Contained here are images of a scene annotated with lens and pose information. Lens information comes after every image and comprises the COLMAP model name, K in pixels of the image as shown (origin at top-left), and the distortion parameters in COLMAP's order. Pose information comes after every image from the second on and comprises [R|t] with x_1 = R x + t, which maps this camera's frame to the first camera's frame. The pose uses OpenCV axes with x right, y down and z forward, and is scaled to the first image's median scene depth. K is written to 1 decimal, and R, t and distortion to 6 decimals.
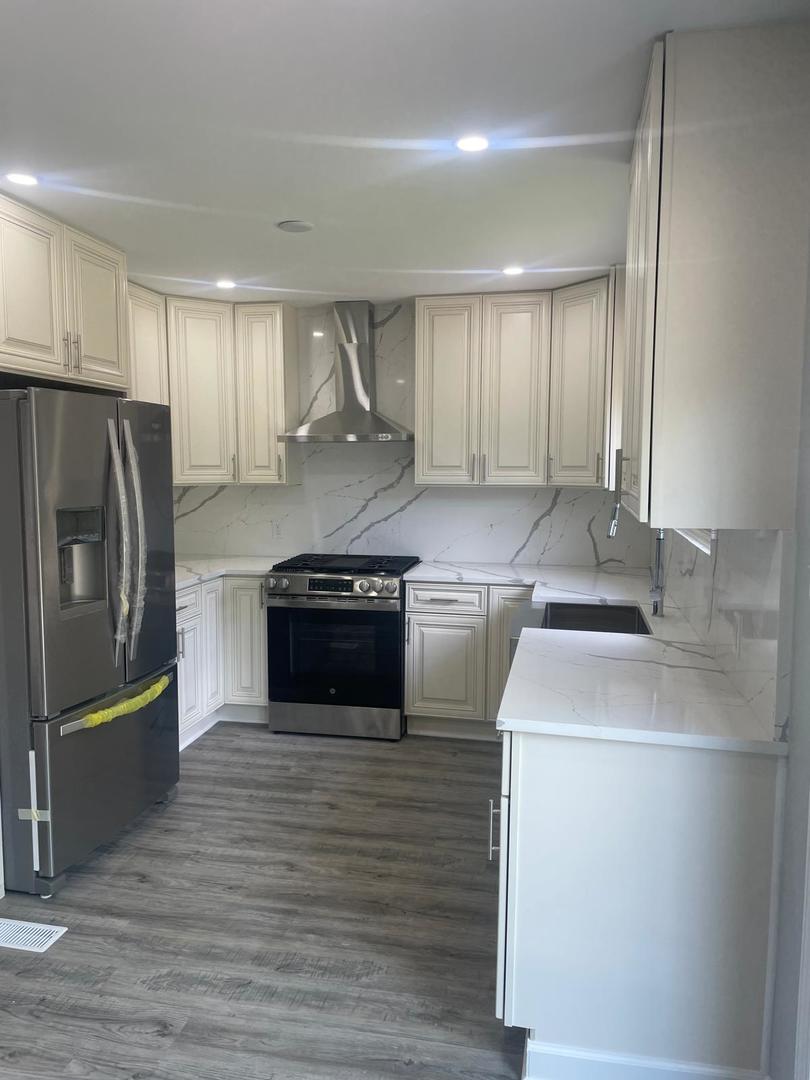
lens RADIAL K [[808.9, 0, 405.0], [0, 808.9, 540.0], [0, 0, 1]] dist [0.078720, -0.115253]
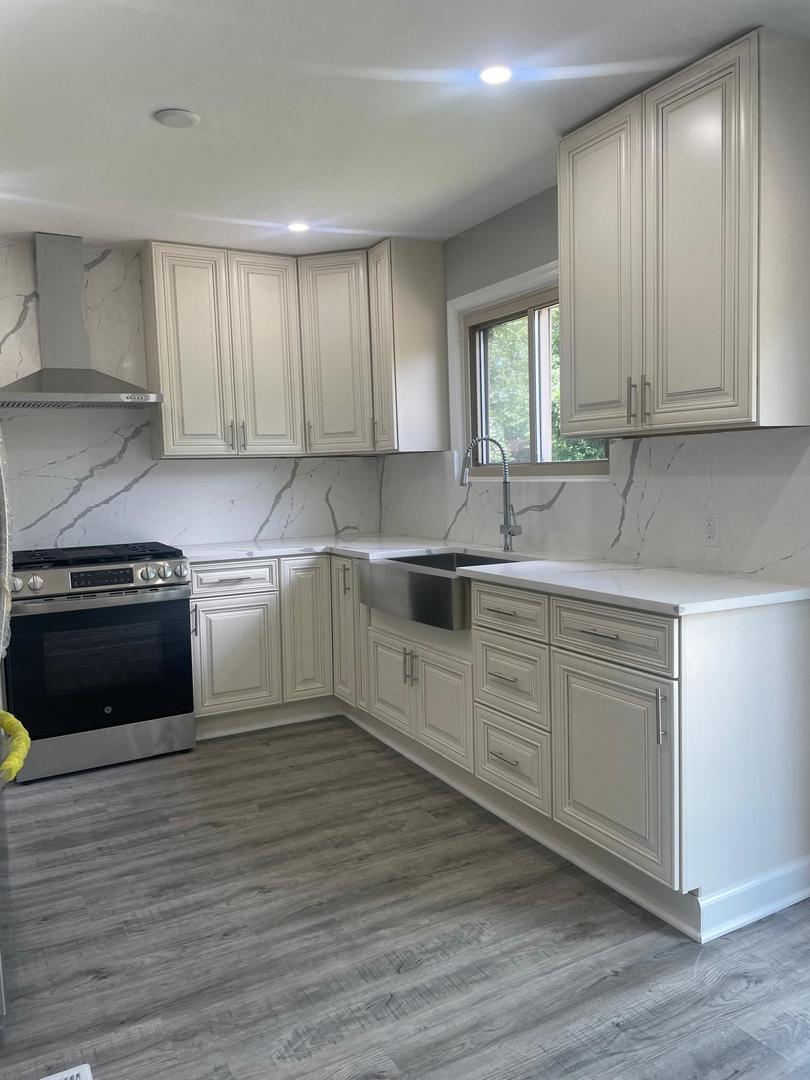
lens RADIAL K [[808.9, 0, 405.0], [0, 808.9, 540.0], [0, 0, 1]] dist [0.078720, -0.115253]
pose [[0.755919, -0.080517, 0.649695, -0.431991], [0.096104, 0.995304, 0.011531, 0.042218], [-0.647573, 0.053722, 0.760107, 0.206603]]
